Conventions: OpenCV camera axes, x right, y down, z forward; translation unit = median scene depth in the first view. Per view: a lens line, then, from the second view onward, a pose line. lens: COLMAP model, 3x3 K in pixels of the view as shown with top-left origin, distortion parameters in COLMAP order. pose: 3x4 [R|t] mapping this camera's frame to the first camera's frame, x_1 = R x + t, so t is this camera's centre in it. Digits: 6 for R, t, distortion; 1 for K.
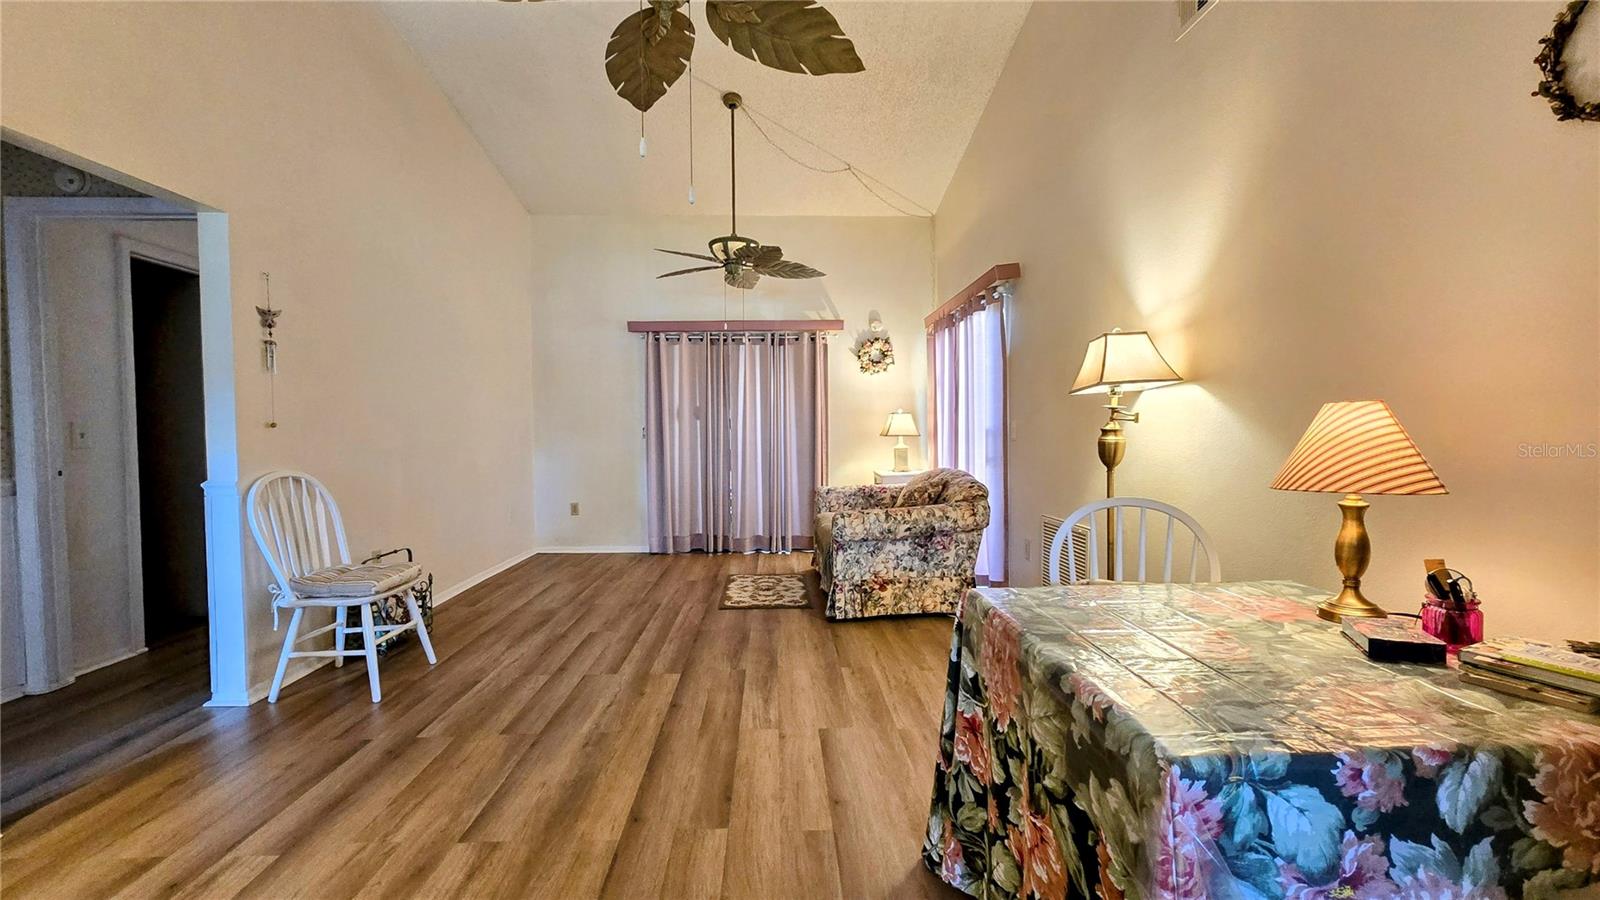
lens RADIAL K [[652.5, 0, 795.5], [0, 652.5, 446.2], [0, 0, 1]] dist [-0.003002, 0.000023]
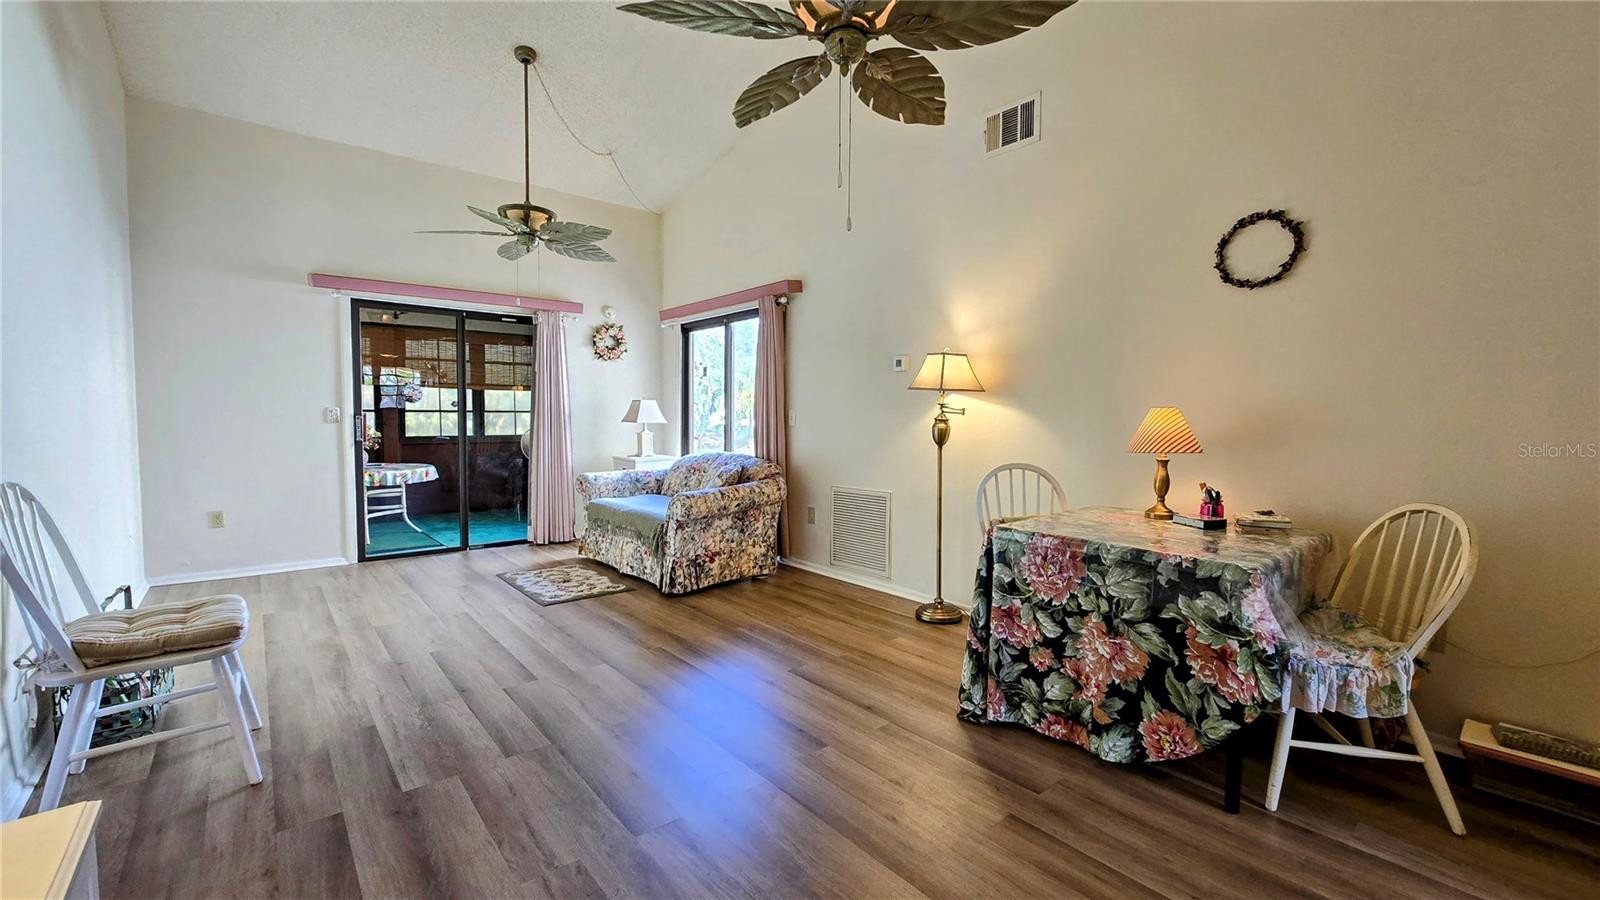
lens RADIAL K [[652.5, 0, 795.5], [0, 652.5, 446.2], [0, 0, 1]] dist [-0.003002, 0.000023]
pose [[0.789611, -0.014959, 0.613426, -0.430627], [0.002957, 0.999784, 0.020575, 0.002025], [-0.613601, -0.014432, 0.789484, 0.043379]]
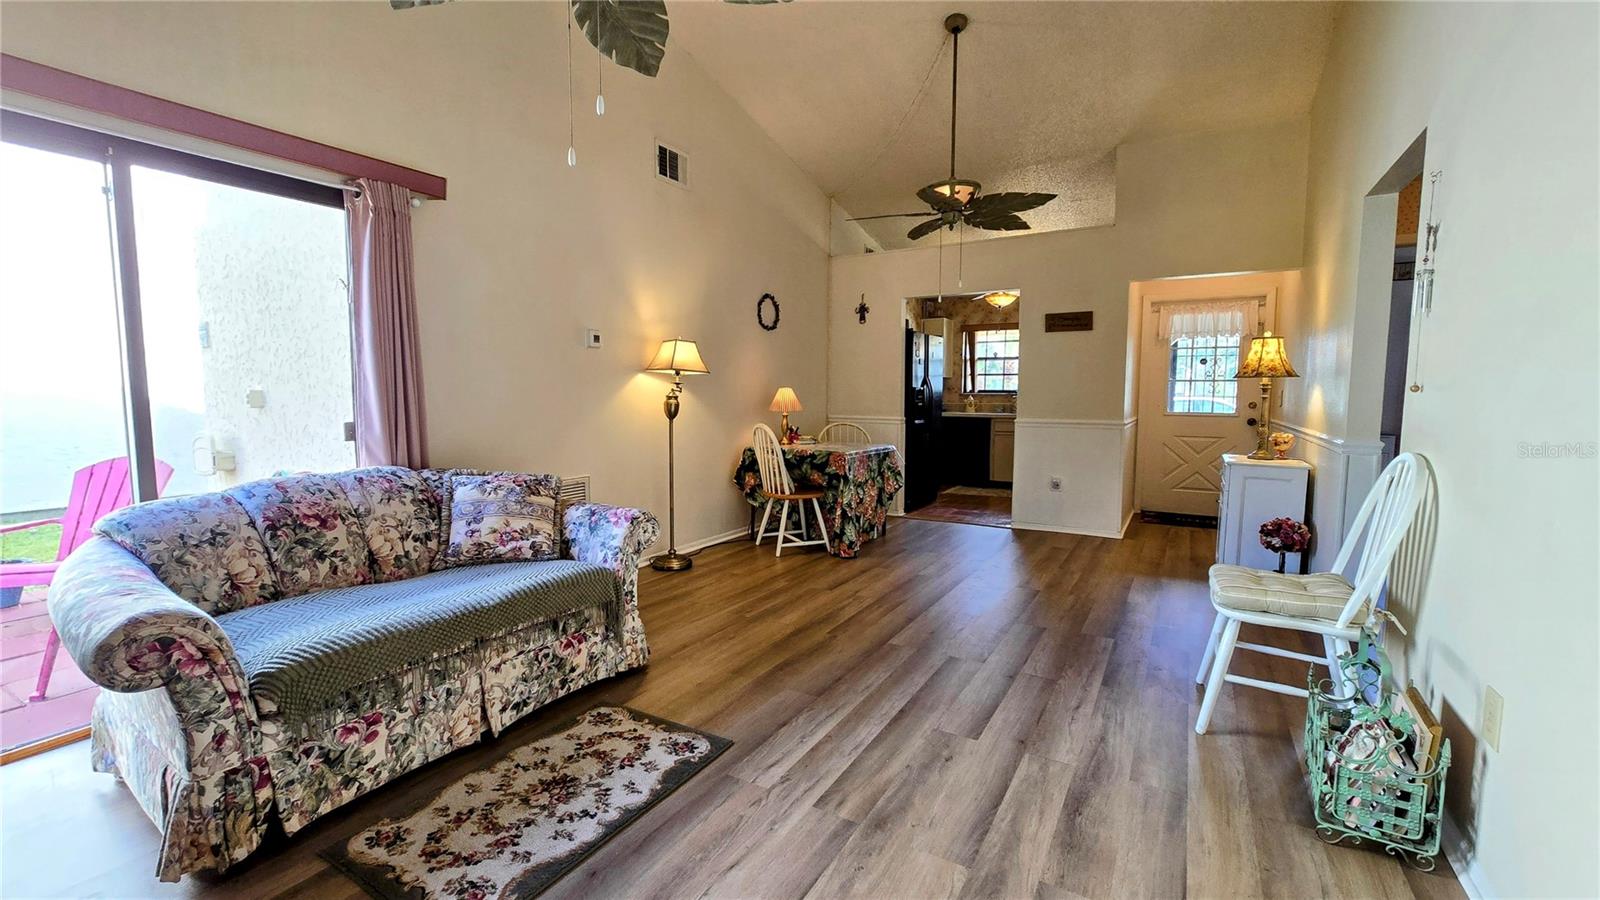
lens RADIAL K [[652.5, 0, 795.5], [0, 652.5, 446.2], [0, 0, 1]] dist [-0.003002, 0.000023]
pose [[-0.835848, -0.037091, 0.547706, -0.465440], [0.022791, 0.994510, 0.102129, -0.041236], [-0.548487, 0.097847, -0.830414, 1.475044]]
